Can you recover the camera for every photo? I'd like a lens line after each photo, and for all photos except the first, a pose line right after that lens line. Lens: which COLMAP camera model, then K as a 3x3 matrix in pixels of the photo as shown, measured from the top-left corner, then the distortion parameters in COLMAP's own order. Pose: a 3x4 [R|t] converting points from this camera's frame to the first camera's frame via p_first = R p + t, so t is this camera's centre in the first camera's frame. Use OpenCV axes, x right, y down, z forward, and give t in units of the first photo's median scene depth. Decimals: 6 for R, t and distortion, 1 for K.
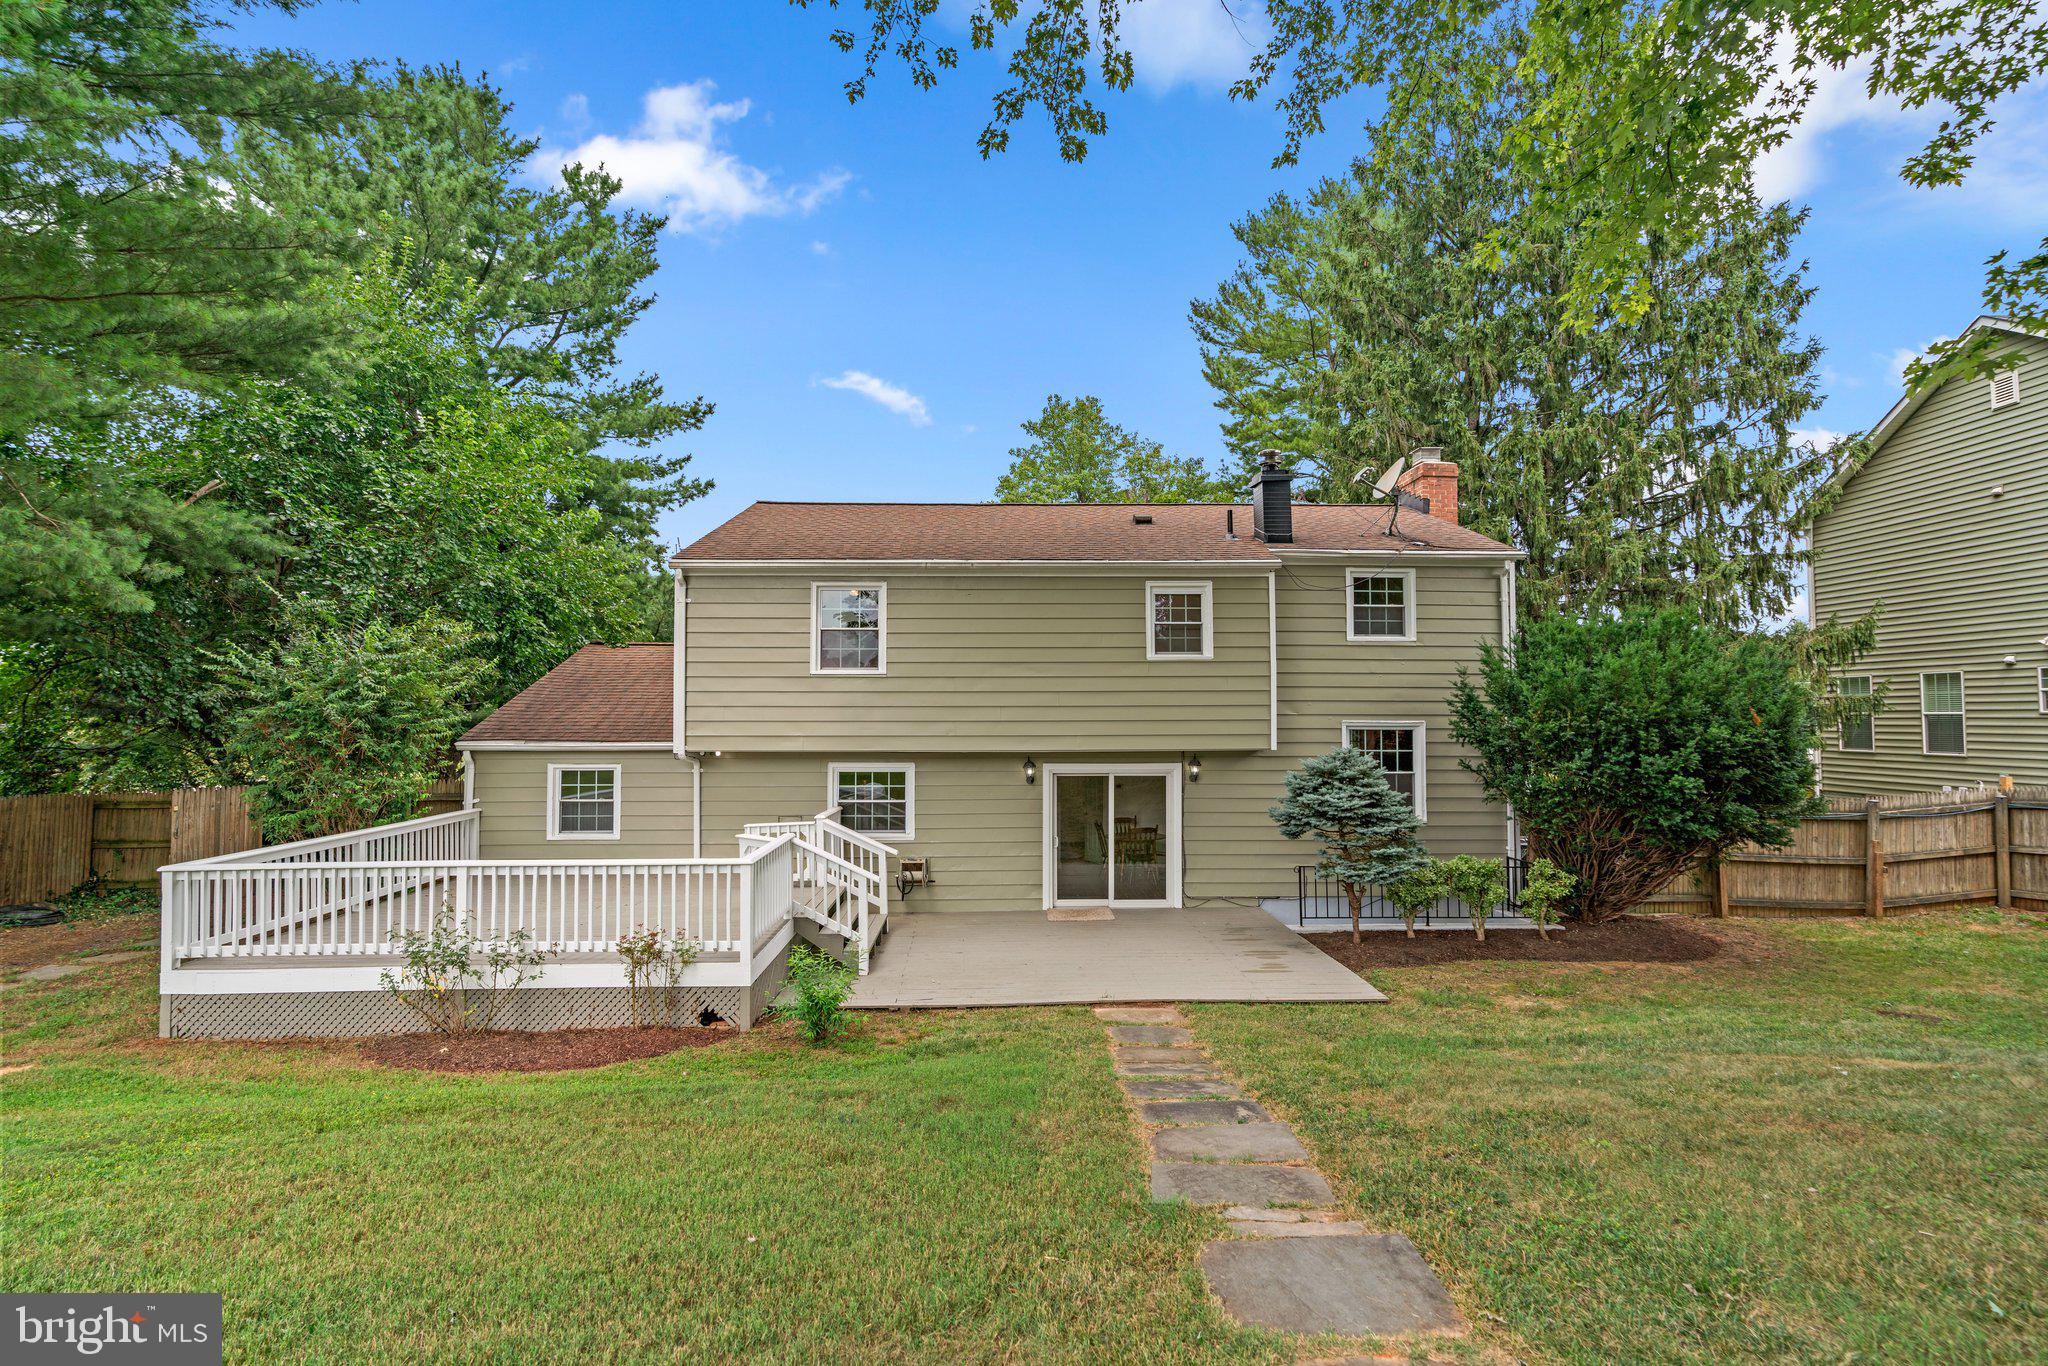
lens RADIAL K [[934.2, 0, 1028.4], [0, 934.2, 681.7], [0, 0, 1]] dist [-0.011372, 0.002613]
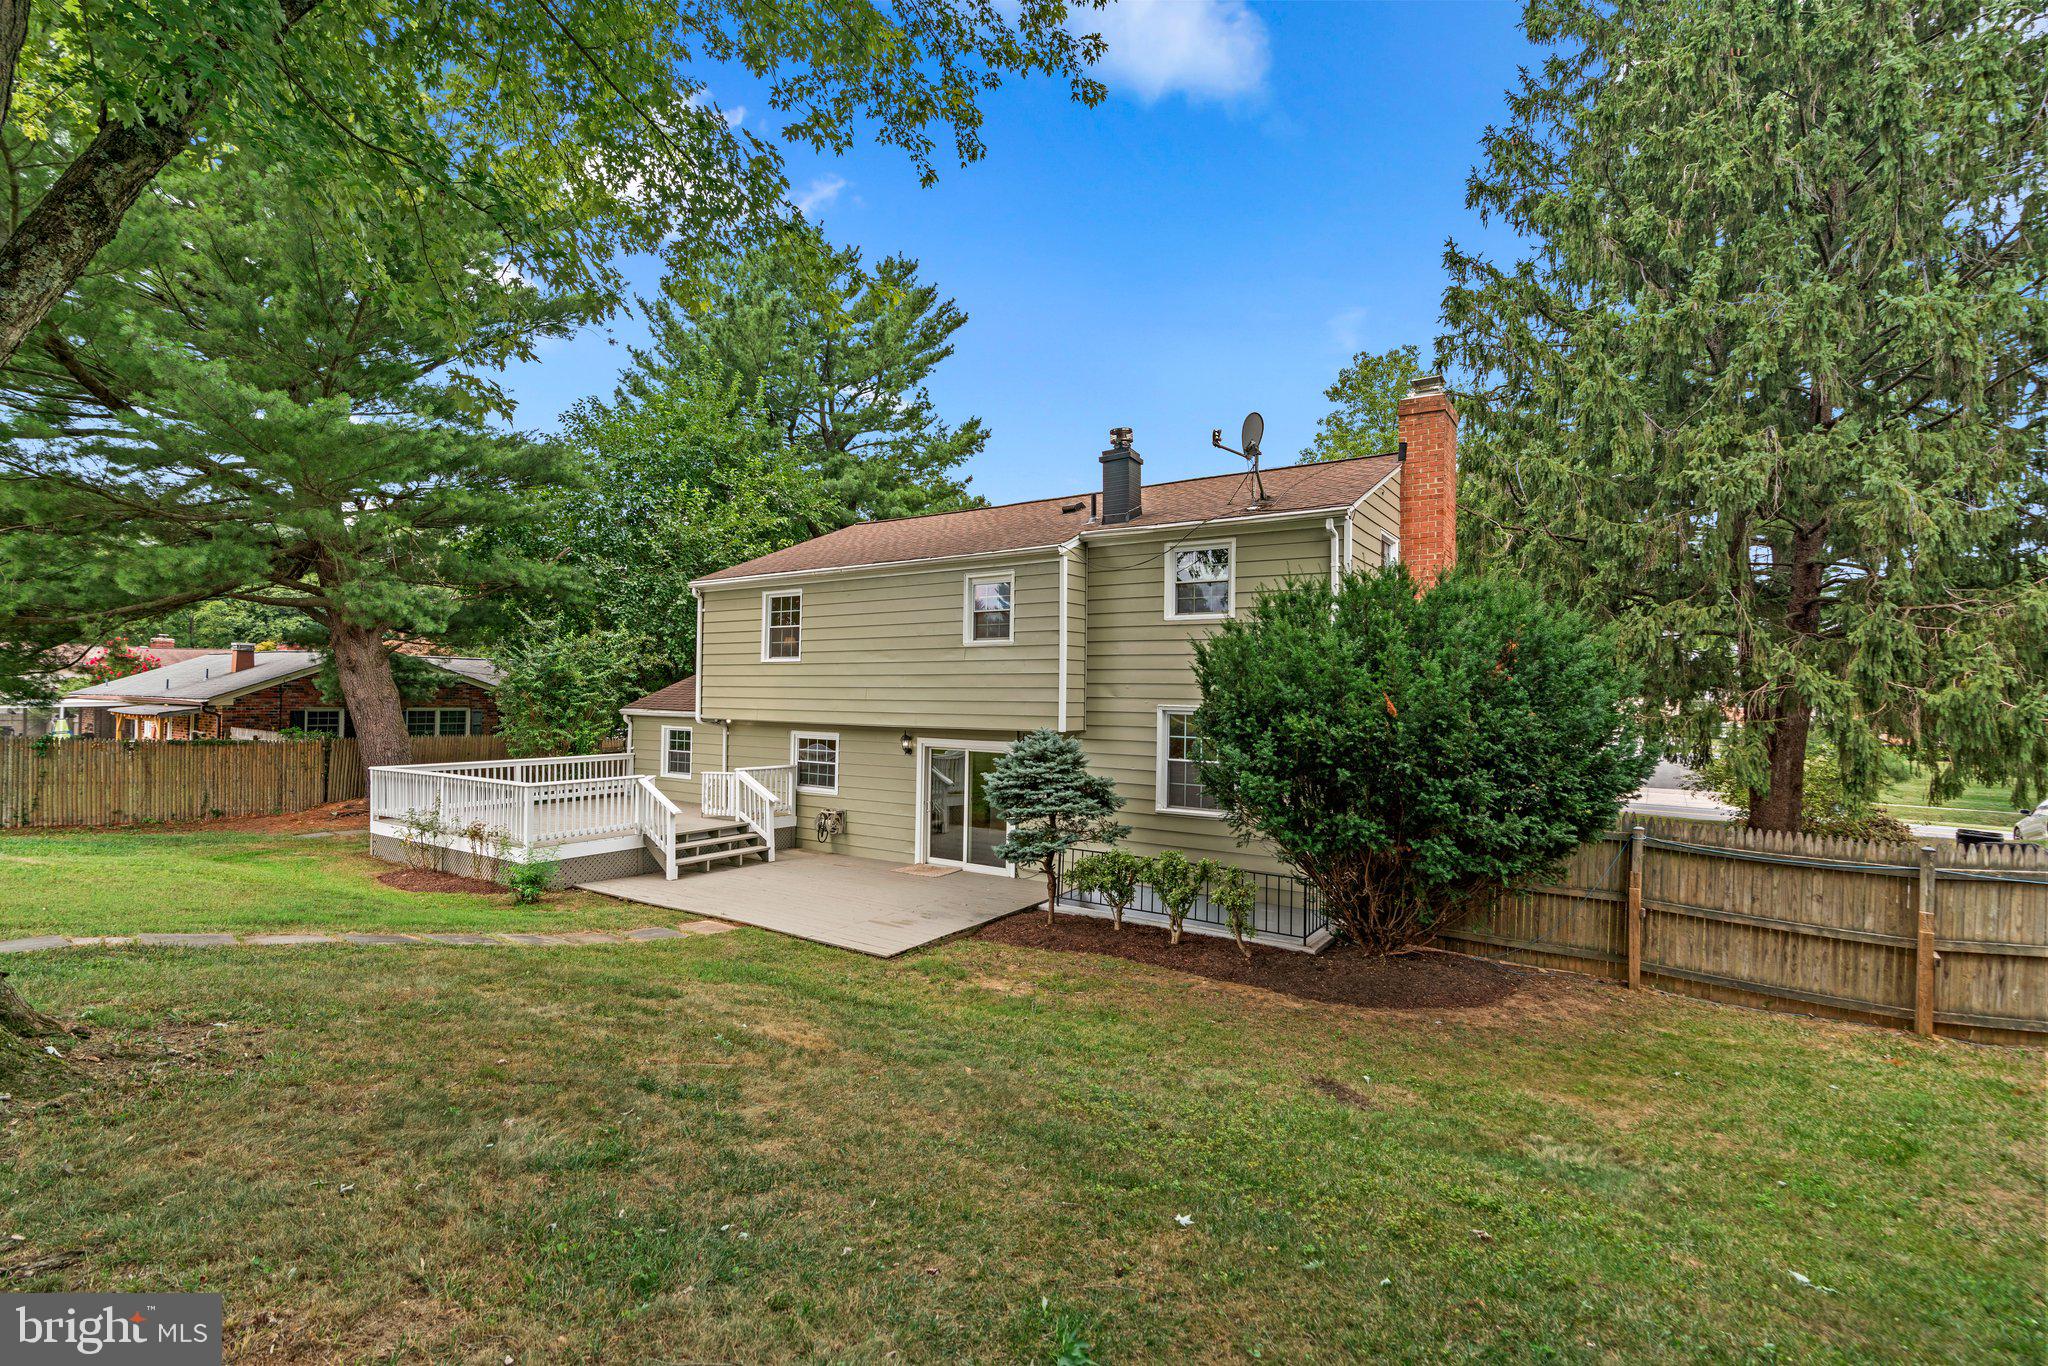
lens RADIAL K [[934.2, 0, 1030.5], [0, 934.2, 689.8], [0, 0, 1]] dist [-0.011372, 0.002613]
pose [[0.807838, 0.006862, -0.589365, 0.809287], [0.008095, 0.999709, 0.022736, 0.003621], [0.589350, -0.023138, 0.807547, 0.154156]]
